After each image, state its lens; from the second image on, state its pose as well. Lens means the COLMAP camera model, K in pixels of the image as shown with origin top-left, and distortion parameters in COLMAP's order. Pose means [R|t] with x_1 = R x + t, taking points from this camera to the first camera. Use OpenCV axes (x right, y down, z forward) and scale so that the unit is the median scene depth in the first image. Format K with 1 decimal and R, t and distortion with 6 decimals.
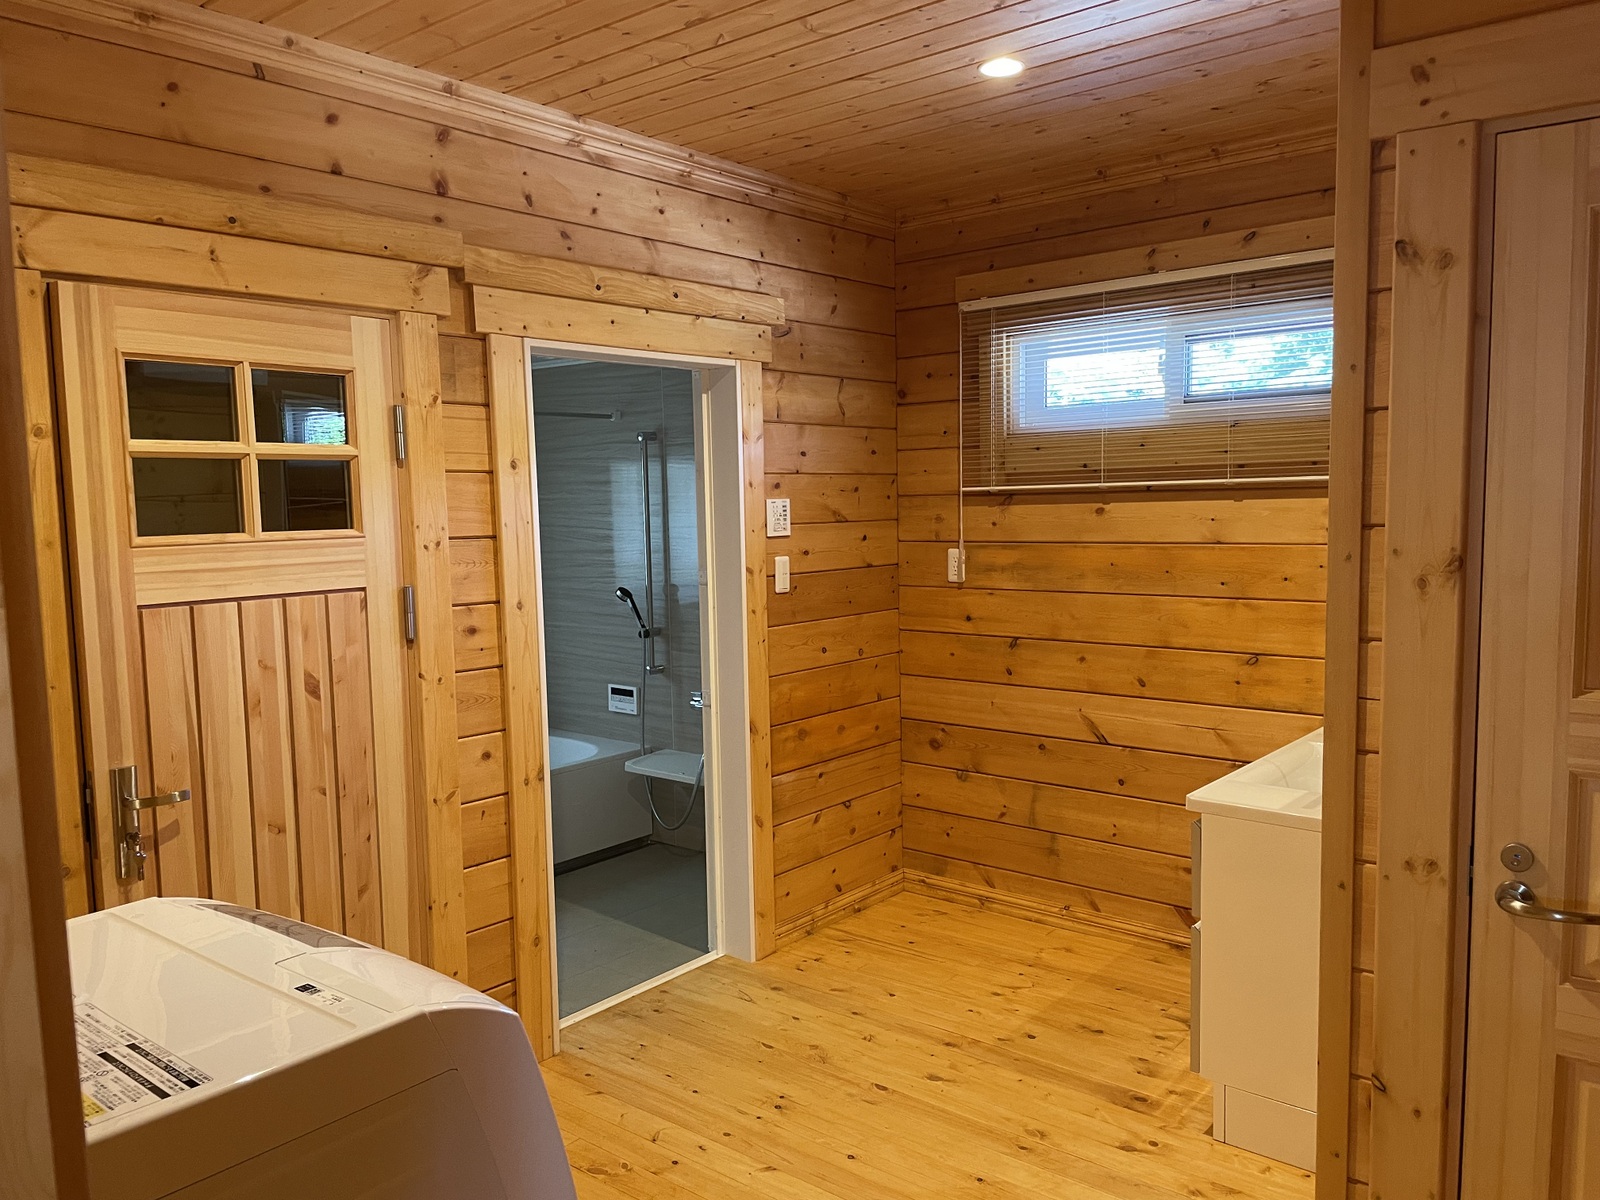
lens RADIAL K [[1212.8, 0, 799.6], [0, 1212.8, 612.4], [0, 0, 1]] dist [0.079175, -0.104331]
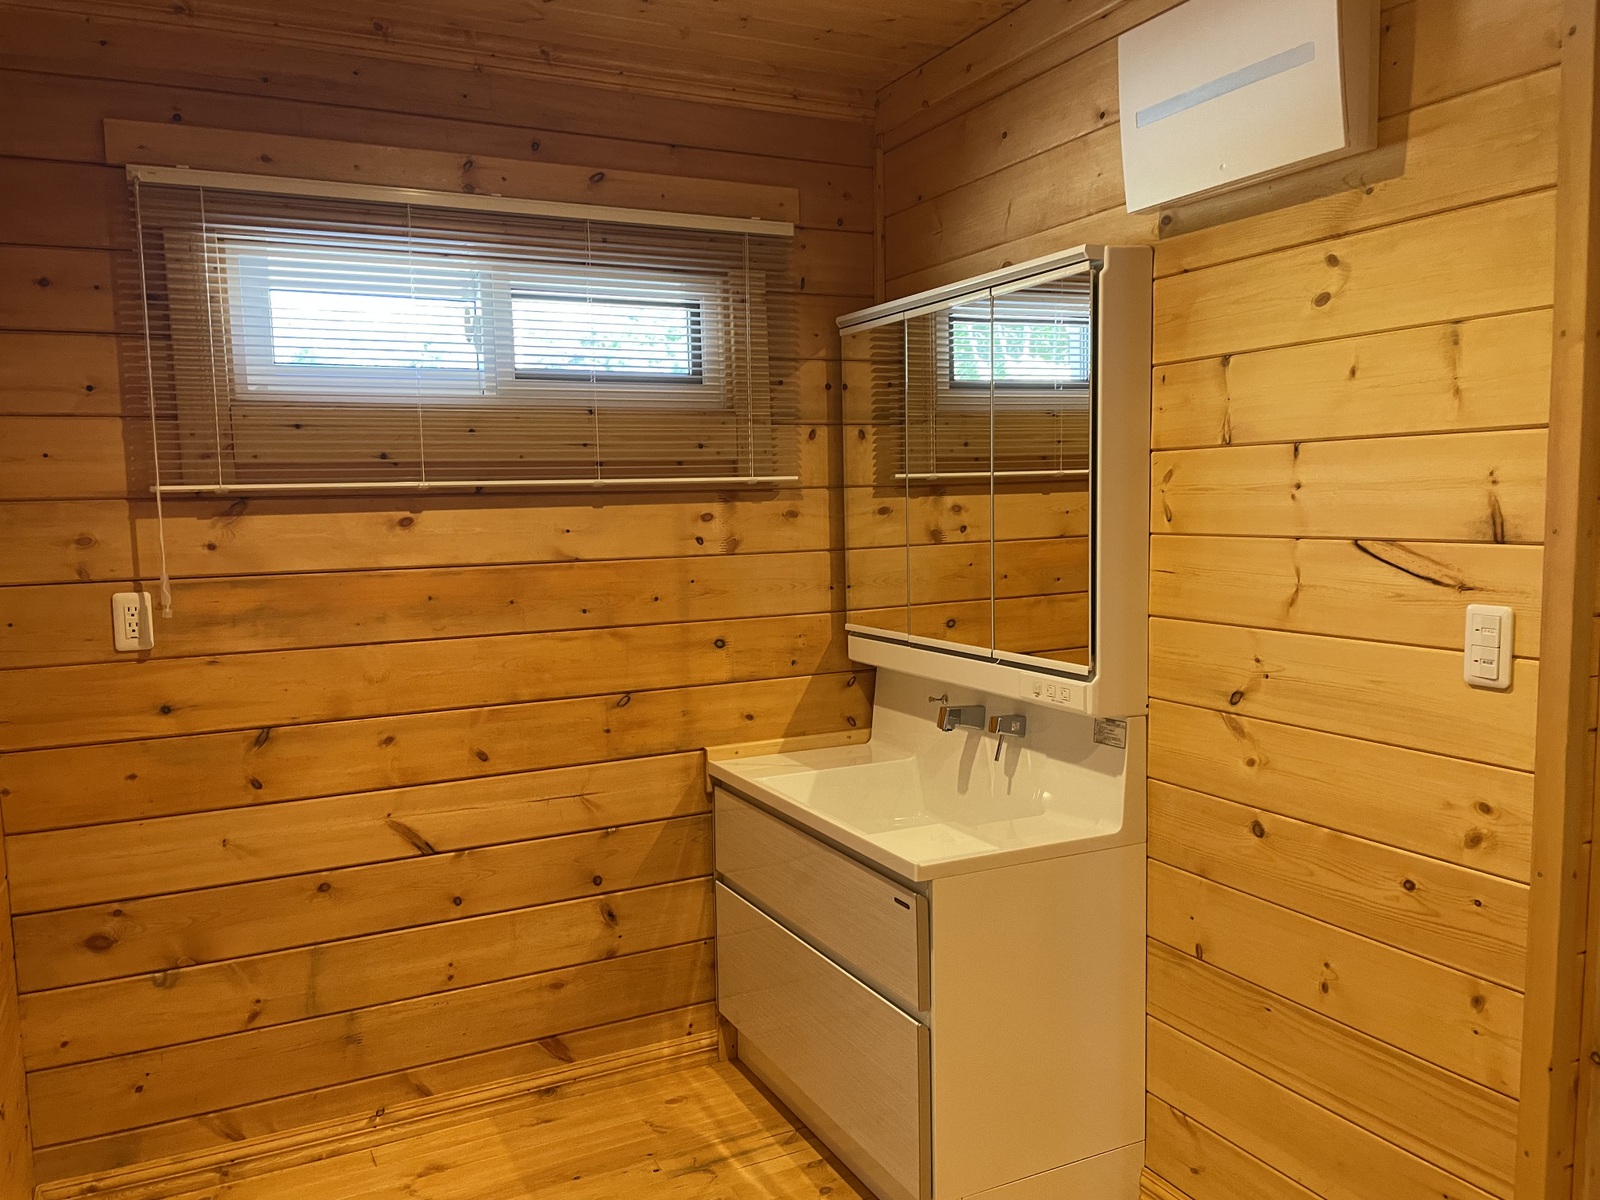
lens RADIAL K [[1212.8, 0, 798.6], [0, 1212.8, 607.0], [0, 0, 1]] dist [0.079175, -0.104331]
pose [[0.401481, -0.075622, 0.912740, -0.299599], [0.098266, 0.994389, 0.039163, -0.040729], [-0.910580, 0.073968, 0.406660, 0.517797]]
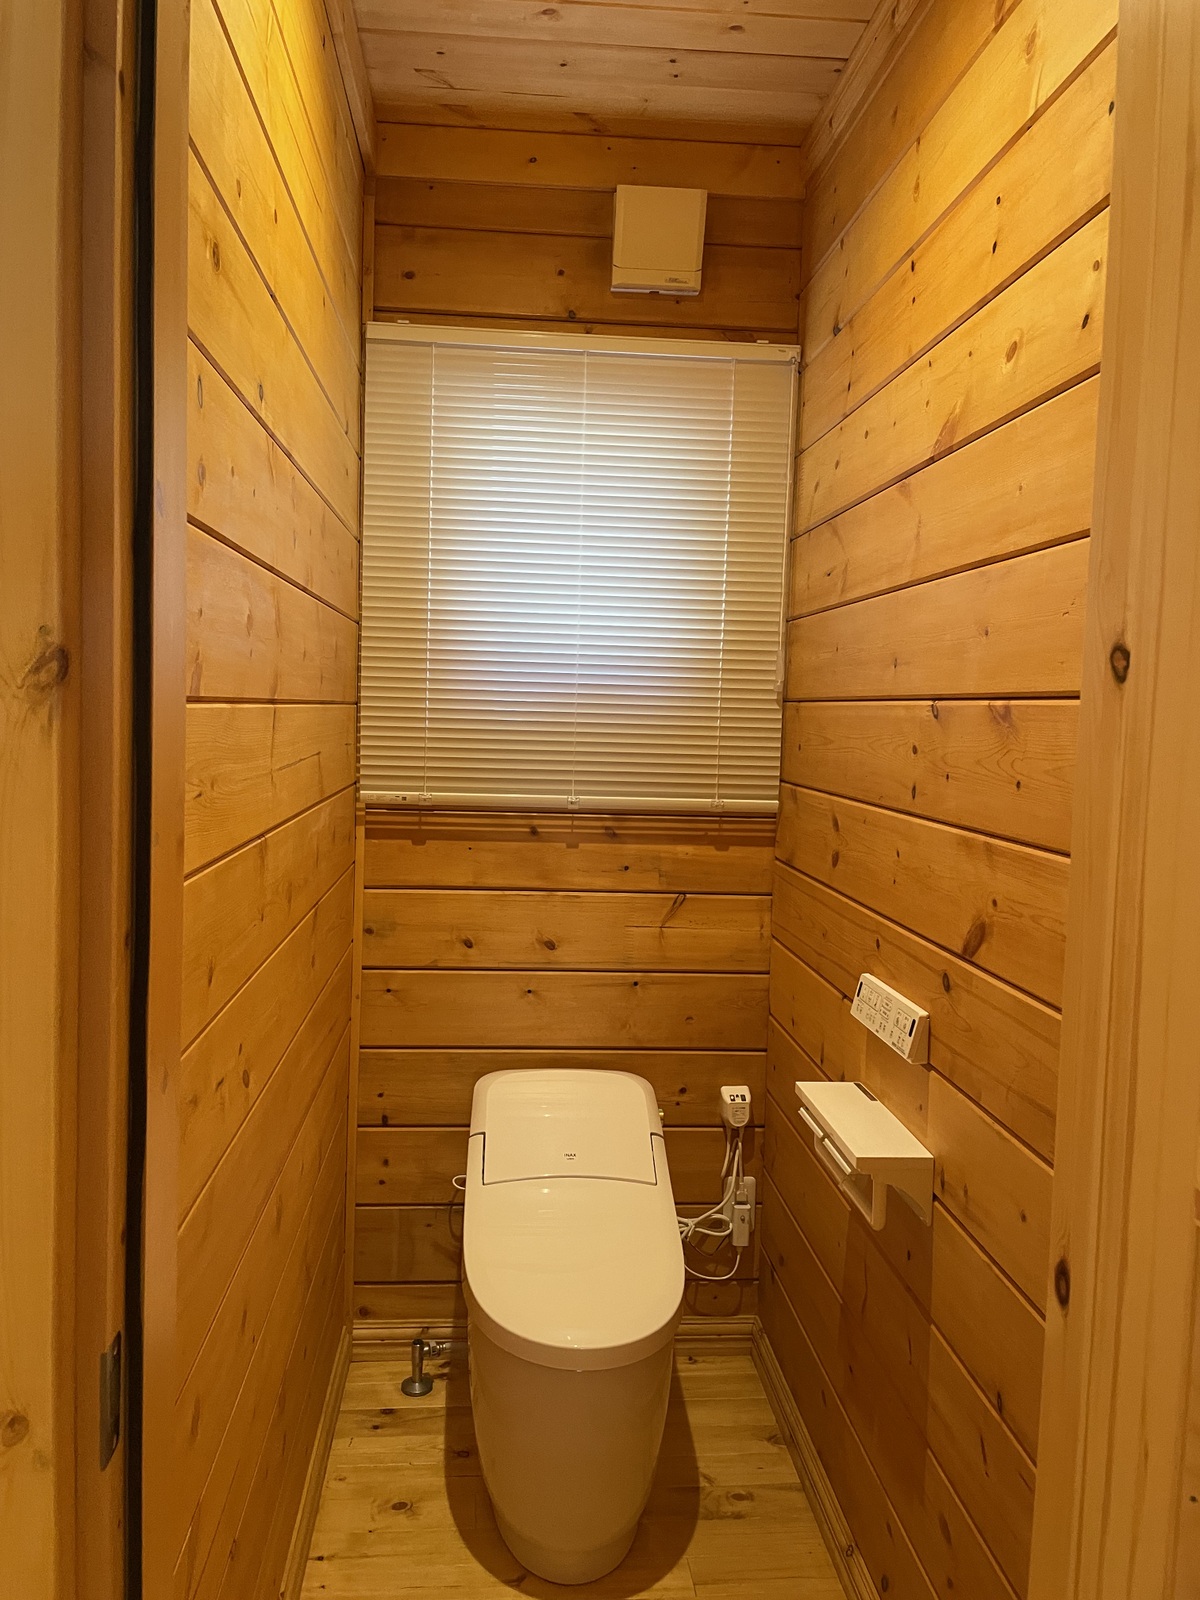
lens RADIAL K [[1212.8, 0, 577.3], [0, 1212.8, 785.7], [0, 0, 1]] dist [0.079175, -0.104331]
pose [[0.719042, -0.002539, 0.694962, 0.162017], [0.023424, 0.999514, -0.020583, 0.004733], [-0.694571, 0.031079, 0.718752, 0.255082]]
